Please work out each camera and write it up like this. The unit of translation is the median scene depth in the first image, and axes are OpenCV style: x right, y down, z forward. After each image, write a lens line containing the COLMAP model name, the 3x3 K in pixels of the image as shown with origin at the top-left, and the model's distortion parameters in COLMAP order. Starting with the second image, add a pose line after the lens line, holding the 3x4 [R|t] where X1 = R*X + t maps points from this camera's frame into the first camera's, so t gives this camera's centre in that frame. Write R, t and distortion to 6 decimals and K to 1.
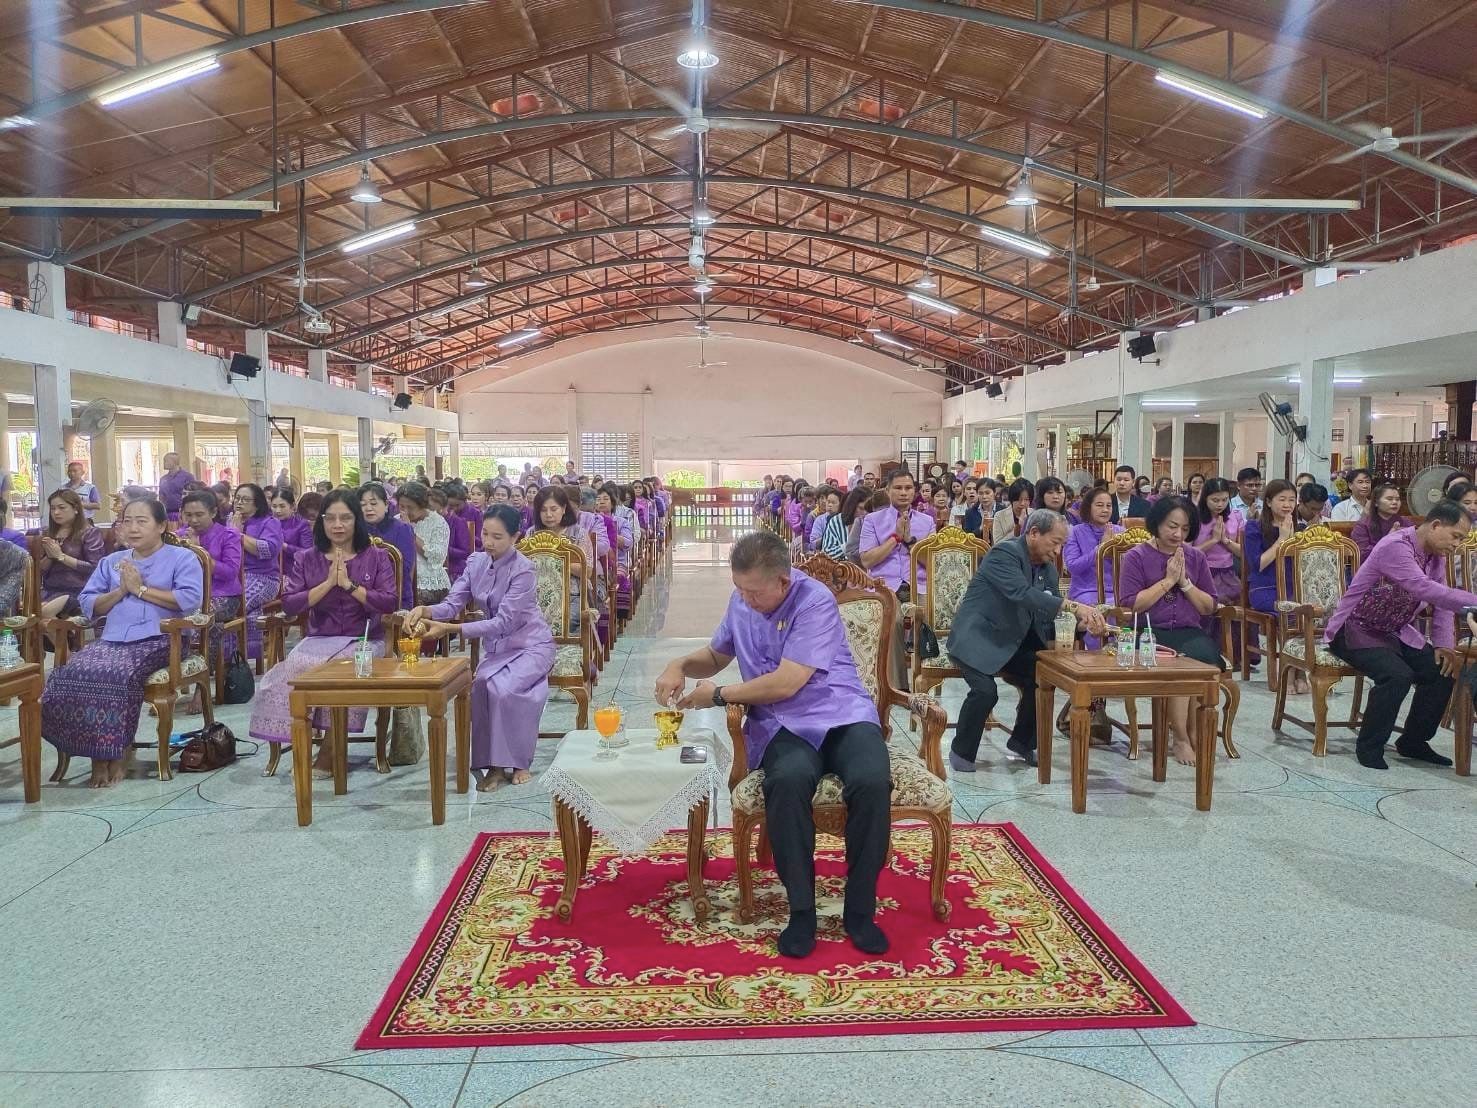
lens RADIAL K [[1091.4, 0, 738.5], [0, 1091.4, 554.0], [0, 0, 1]] dist [0.042498, -0.050223]
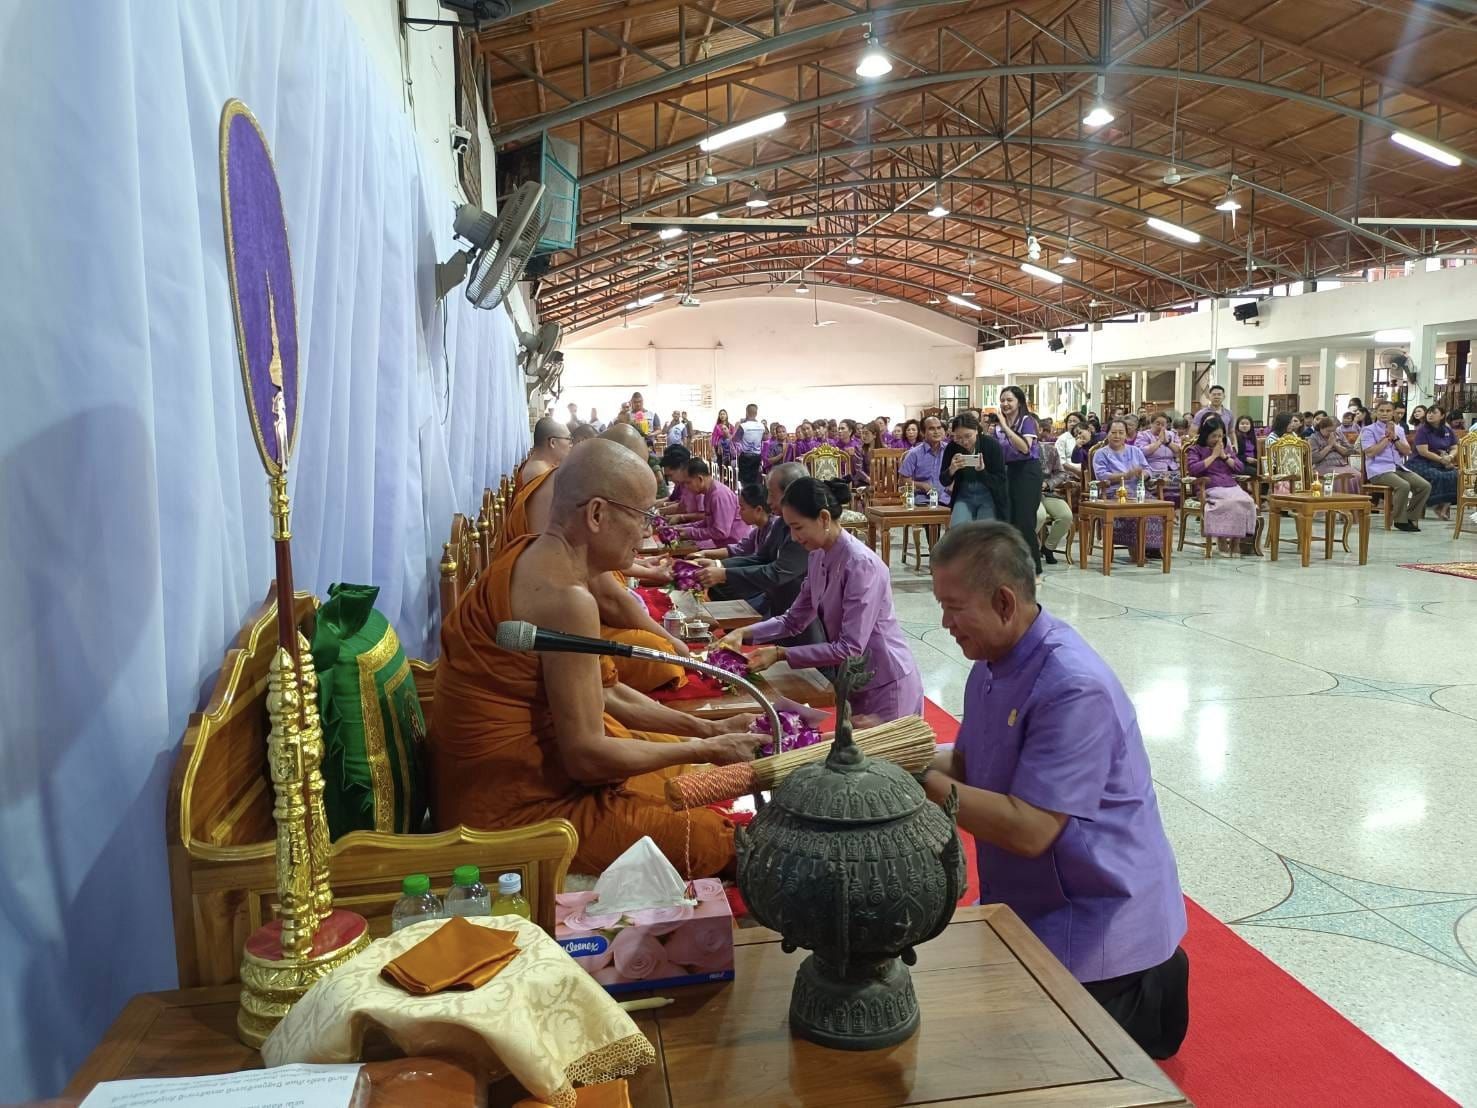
lens RADIAL K [[1091.4, 0, 738.5], [0, 1091.4, 554.0], [0, 0, 1]] dist [0.042498, -0.050223]
pose [[0.993472, -0.024153, 0.111492, -0.333469], [0.019313, 0.998832, 0.044287, 0.022852], [-0.112432, -0.041844, 0.992778, -0.196187]]
